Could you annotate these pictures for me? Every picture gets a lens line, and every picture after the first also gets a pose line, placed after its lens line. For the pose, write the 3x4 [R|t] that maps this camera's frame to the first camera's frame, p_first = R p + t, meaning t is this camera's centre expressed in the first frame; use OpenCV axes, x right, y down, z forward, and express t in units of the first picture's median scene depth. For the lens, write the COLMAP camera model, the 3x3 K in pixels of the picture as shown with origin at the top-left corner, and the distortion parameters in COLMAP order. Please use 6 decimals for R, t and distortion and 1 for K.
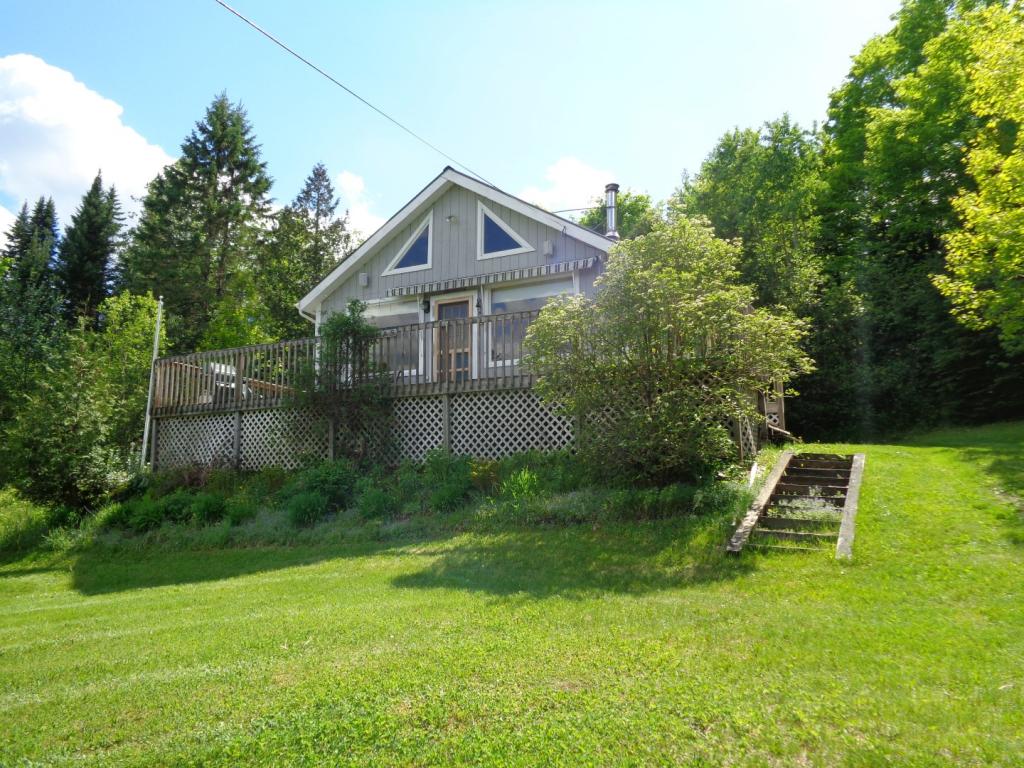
lens RADIAL K [[763.2, 0, 515.3], [0, 763.2, 382.2], [0, 0, 1]] dist [0.003450, -0.004555]
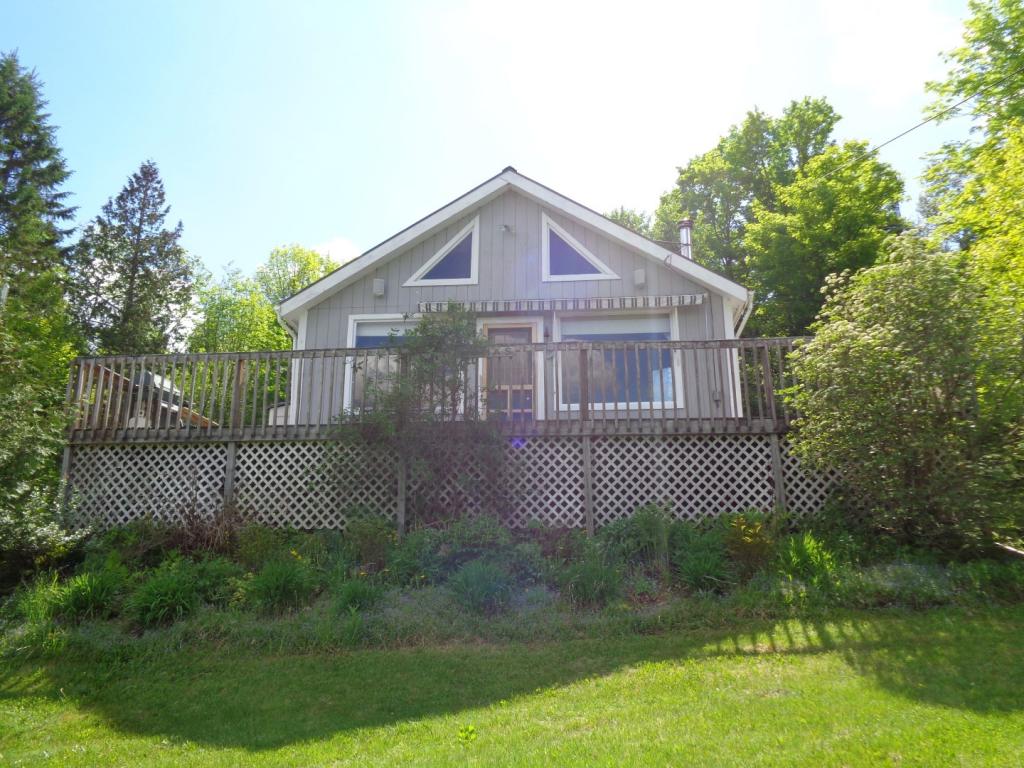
lens RADIAL K [[763.2, 0, 508.1], [0, 763.2, 384.8], [0, 0, 1]] dist [0.003450, -0.004555]
pose [[0.930149, 0.098786, 0.353644, -0.359884], [-0.063391, 0.991871, -0.110334, 0.044630], [-0.361669, 0.080209, 0.928850, 0.247936]]
